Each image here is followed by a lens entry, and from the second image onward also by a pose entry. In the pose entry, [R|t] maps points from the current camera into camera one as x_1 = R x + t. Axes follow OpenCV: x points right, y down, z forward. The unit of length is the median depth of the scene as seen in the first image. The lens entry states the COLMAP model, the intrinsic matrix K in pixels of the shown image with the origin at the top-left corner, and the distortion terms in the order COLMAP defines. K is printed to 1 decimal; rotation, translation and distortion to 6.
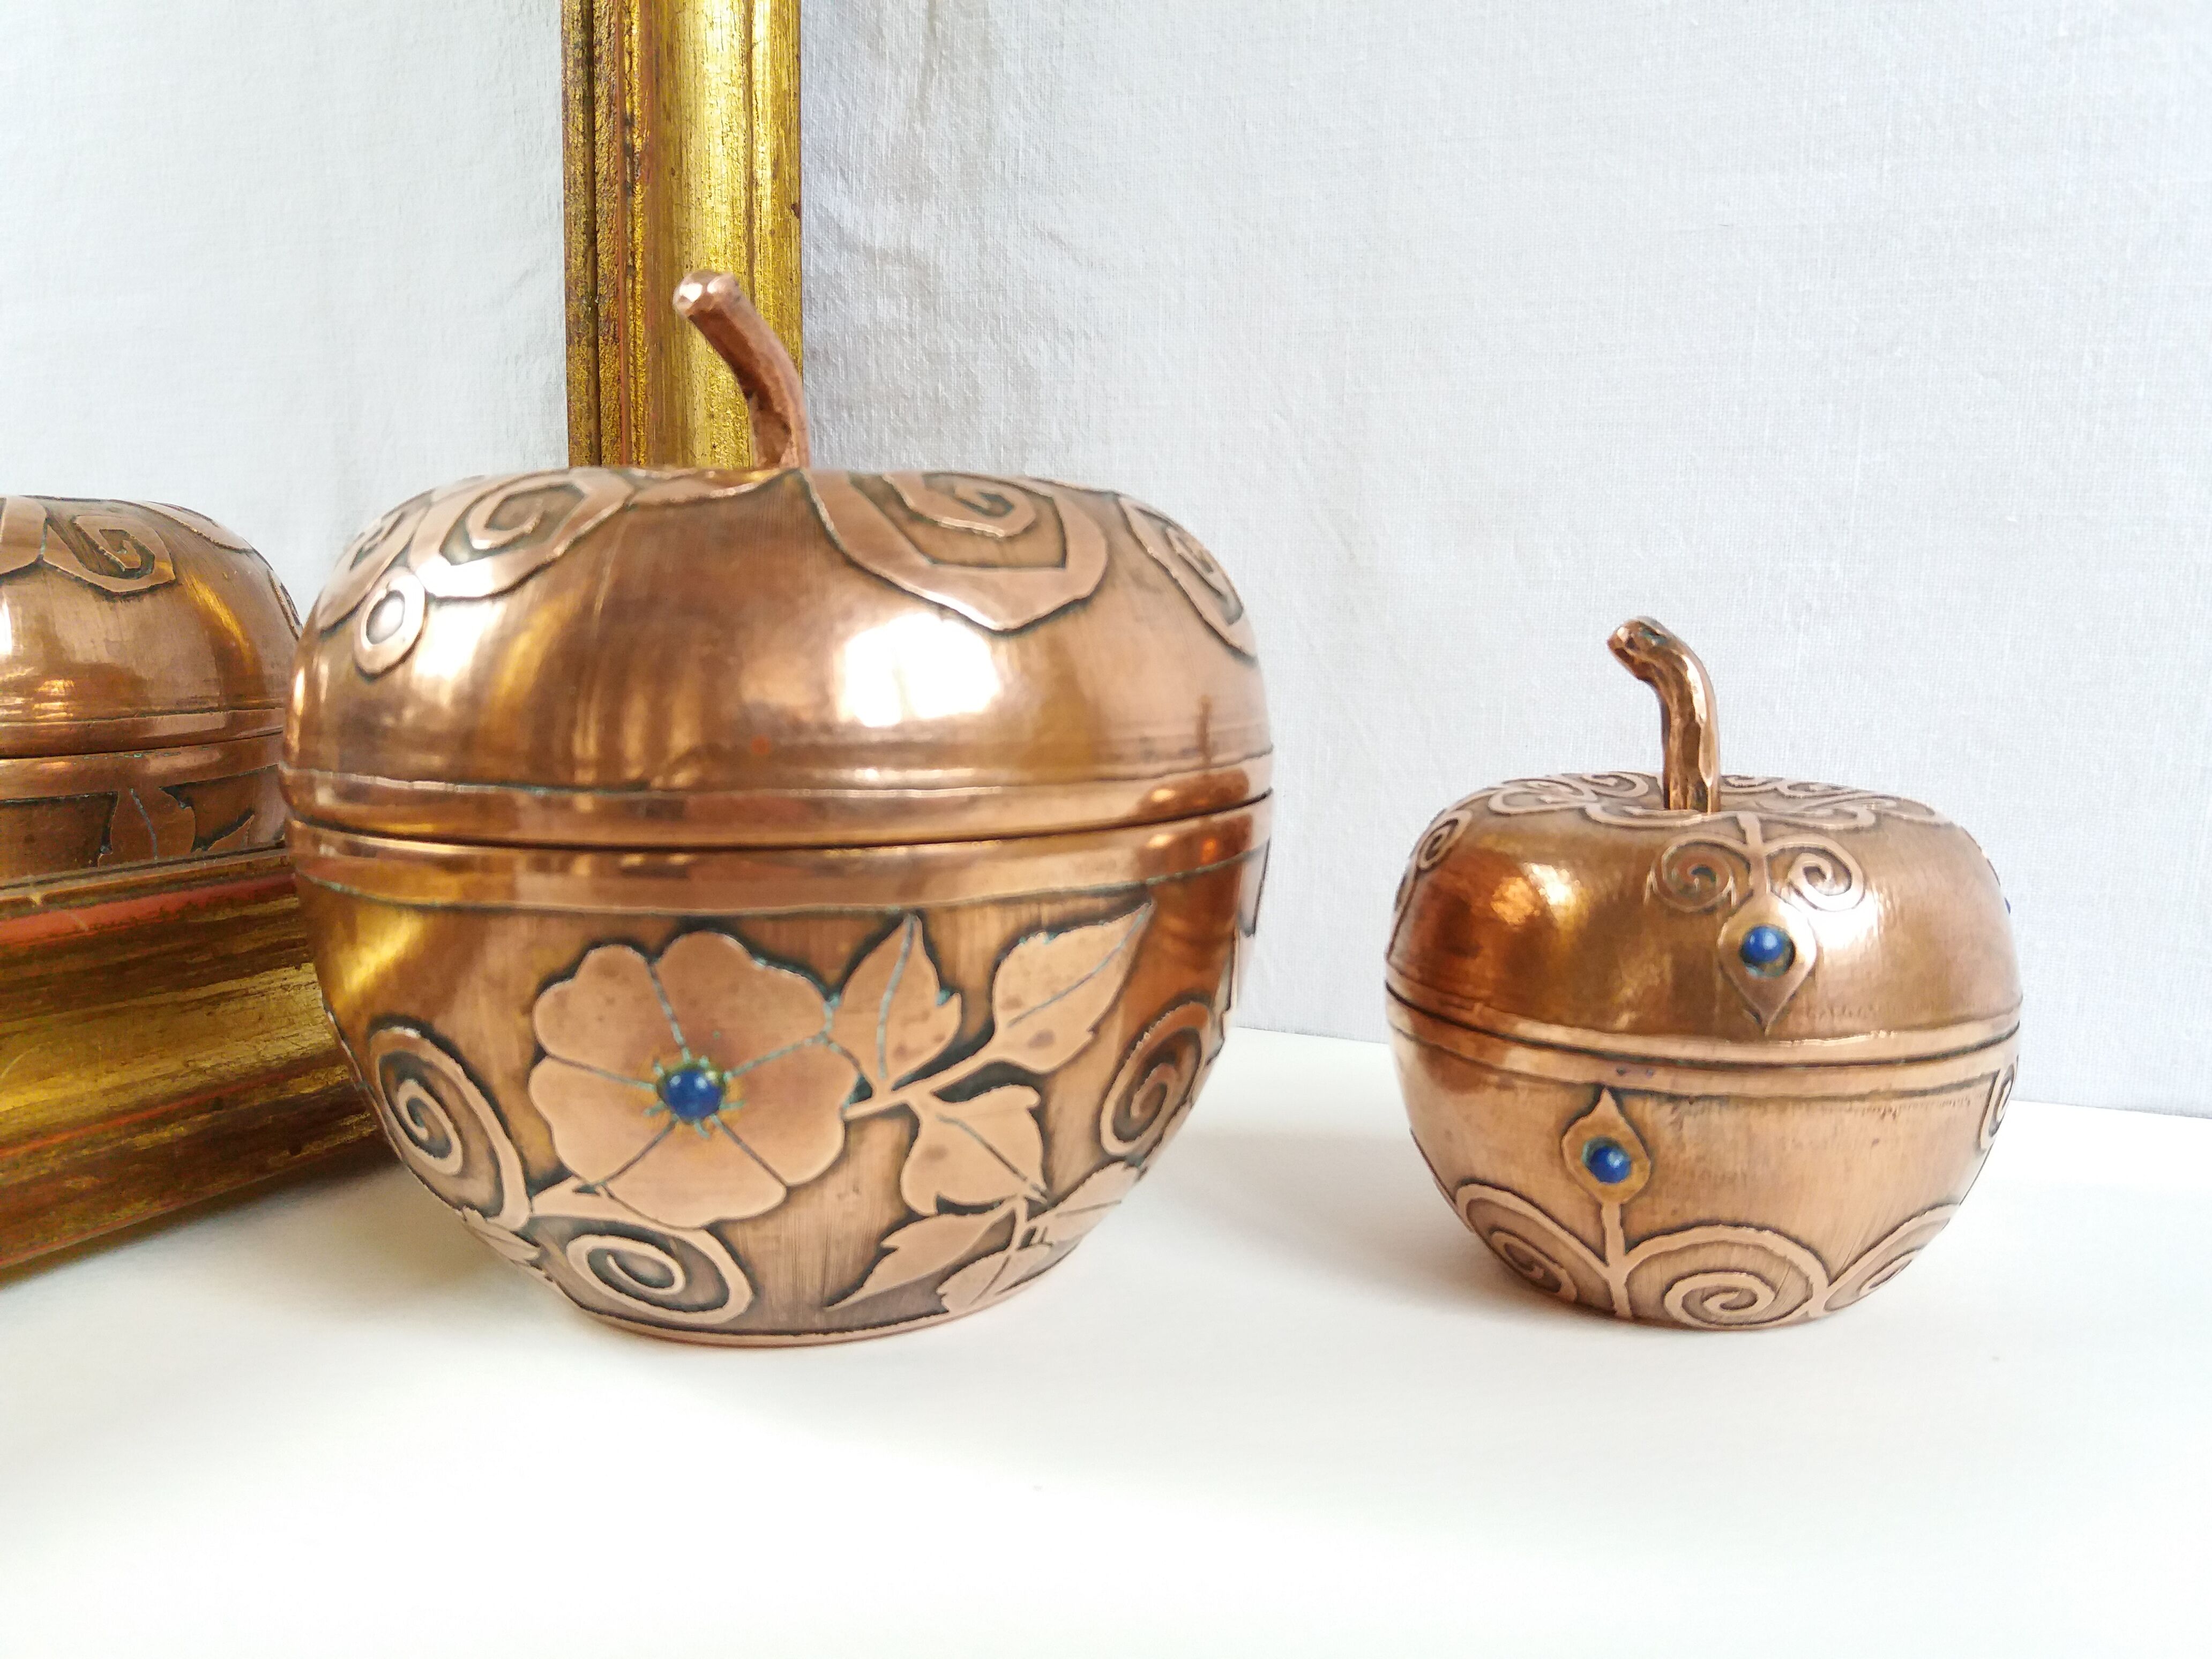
lens RADIAL K [[1787.7, 0, 1106.0], [0, 1787.7, 829.5], [0, 0, 1]] dist [0.111553, -0.209143]
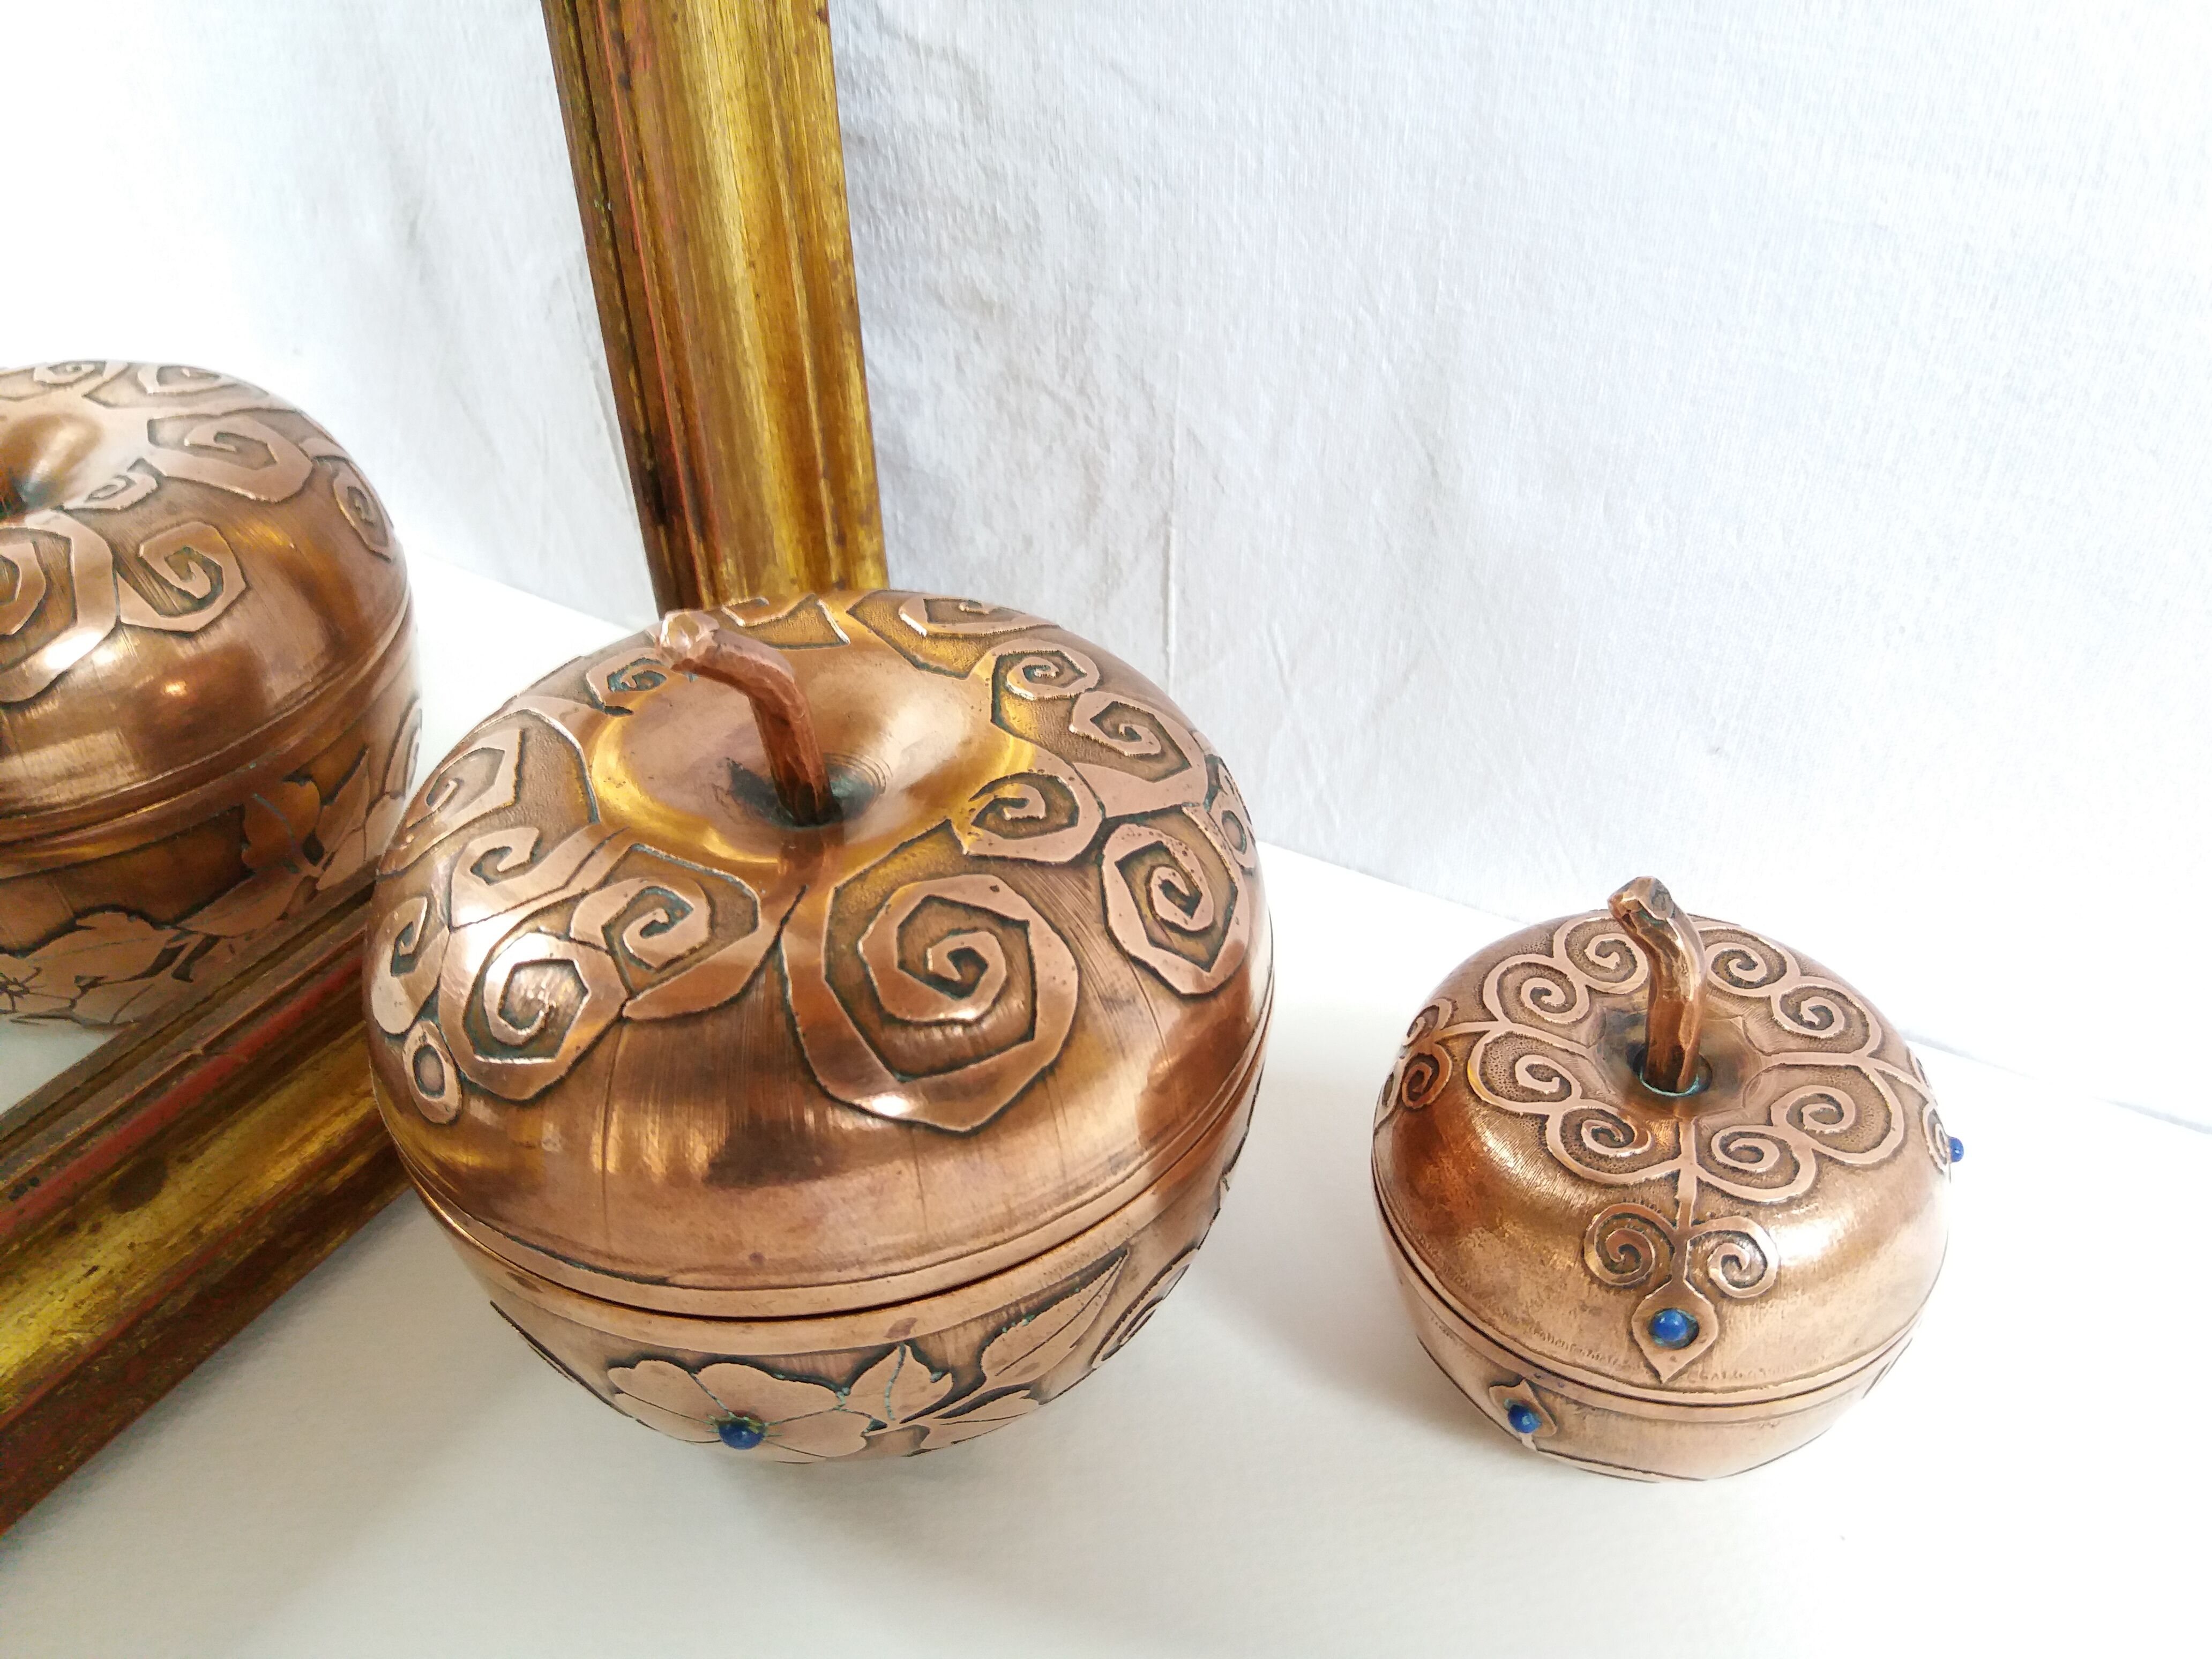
lens RADIAL K [[1808.4, 0, 1092.0], [0, 1808.4, 828.2], [0, 0, 1]] dist [-0.003178, -0.002221]
pose [[0.992964, 0.036609, -0.112617, 0.072249], [0.021617, 0.878996, 0.476338, -0.433077], [0.116428, -0.475421, 0.872020, 0.078208]]
